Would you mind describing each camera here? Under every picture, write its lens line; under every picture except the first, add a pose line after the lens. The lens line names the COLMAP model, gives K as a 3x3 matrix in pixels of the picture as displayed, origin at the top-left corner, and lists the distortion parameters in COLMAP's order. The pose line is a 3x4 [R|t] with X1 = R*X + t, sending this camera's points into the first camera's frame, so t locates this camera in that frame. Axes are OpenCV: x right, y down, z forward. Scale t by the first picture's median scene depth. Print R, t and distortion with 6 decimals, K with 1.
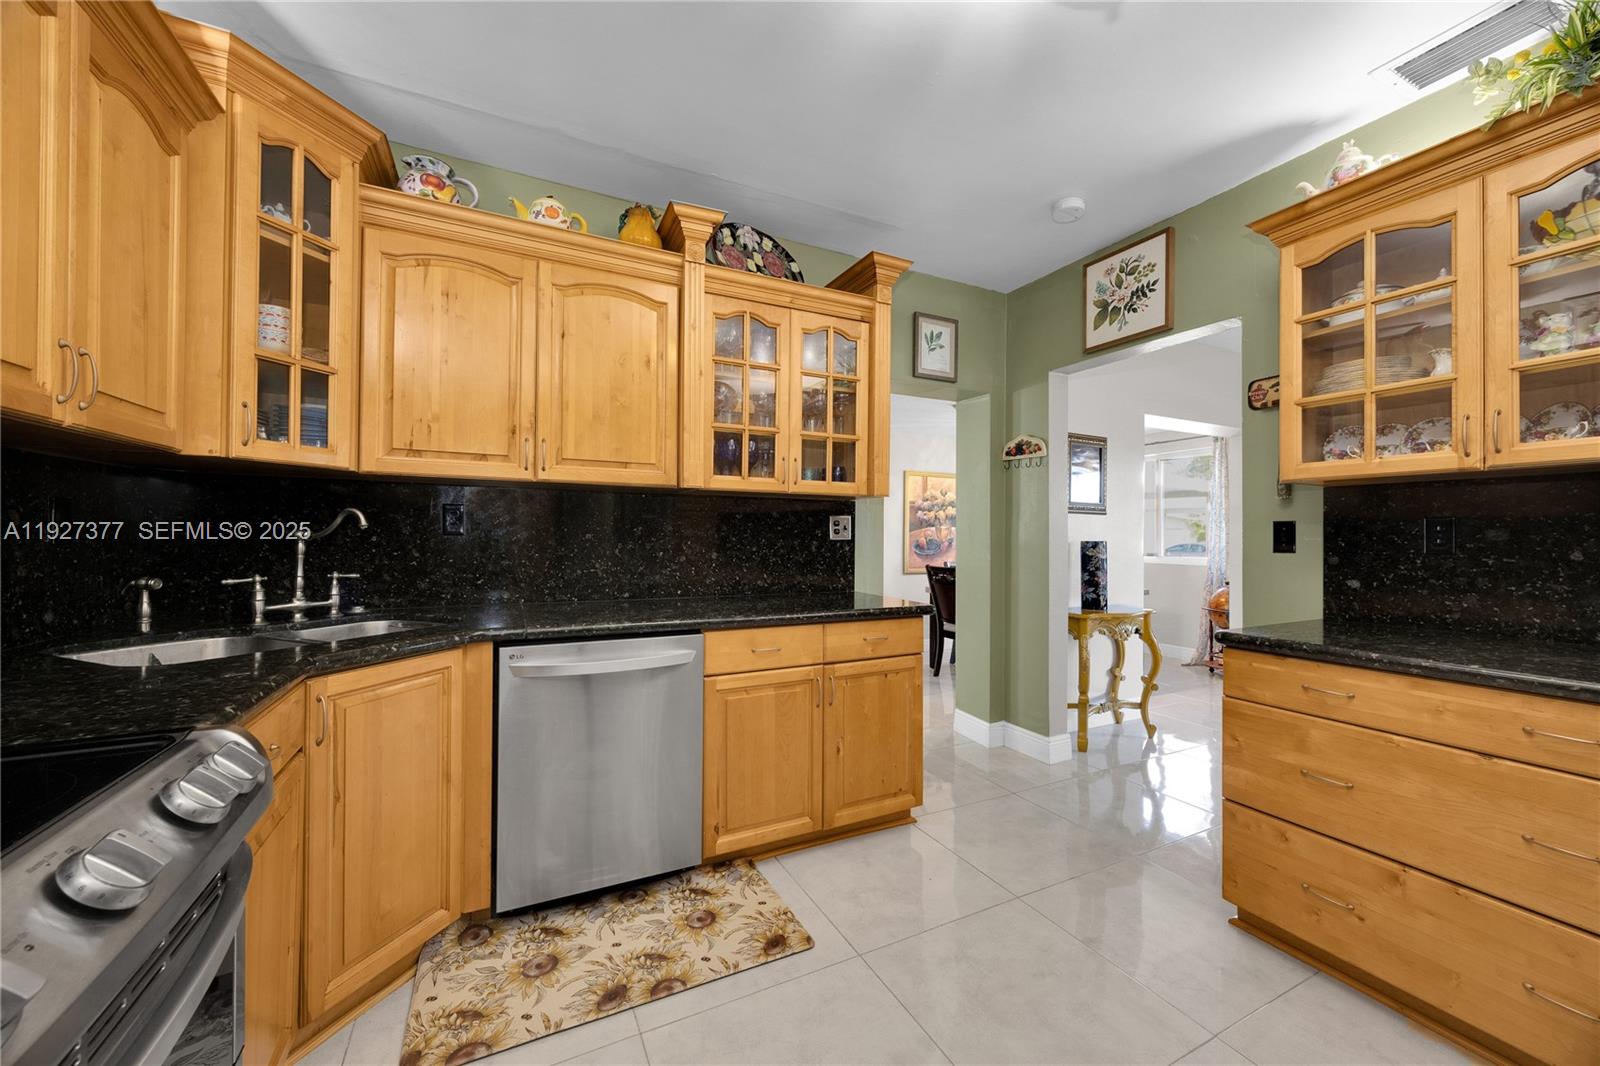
lens RADIAL K [[605.3, 0, 807.9], [0, 605.3, 521.6], [0, 0, 1]] dist [0.002517, 0.000078]
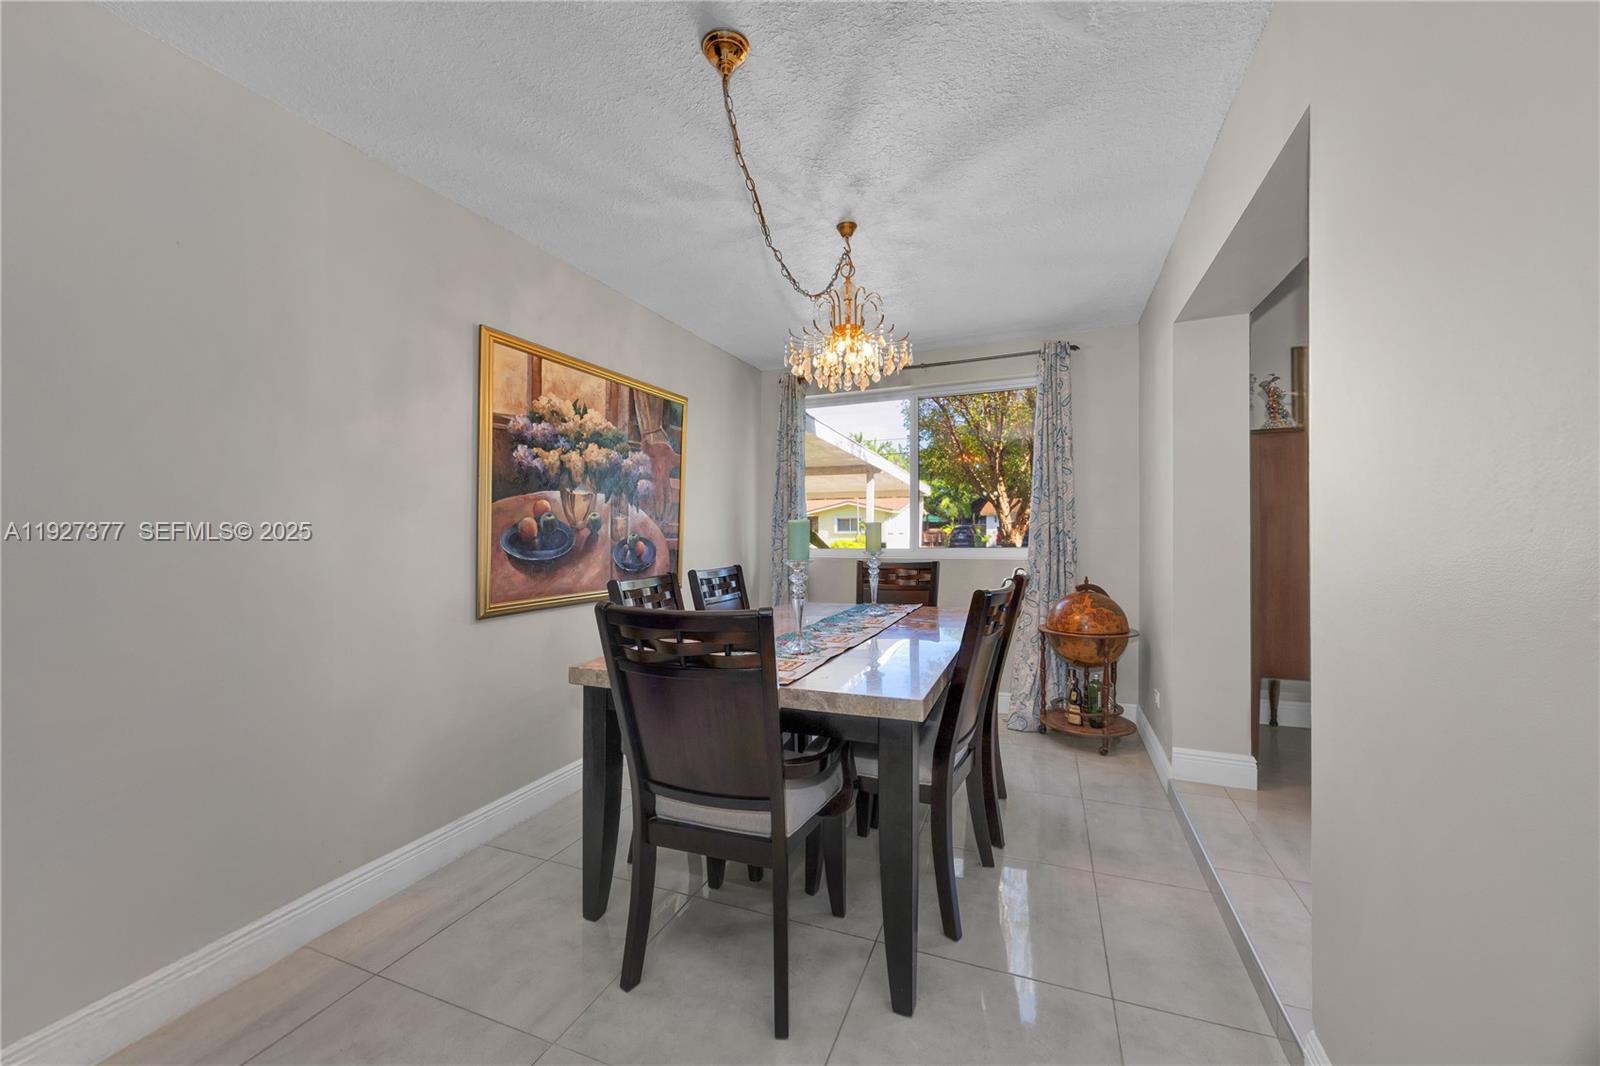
lens RADIAL K [[605.3, 0, 801.6], [0, 605.3, 525.5], [0, 0, 1]] dist [0.002517, 0.000078]
pose [[0.748464, -0.000859, 0.663175, 0.066499], [0.006681, 0.999958, -0.006244, 0.035232], [-0.663142, 0.009104, 0.748438, 0.604502]]
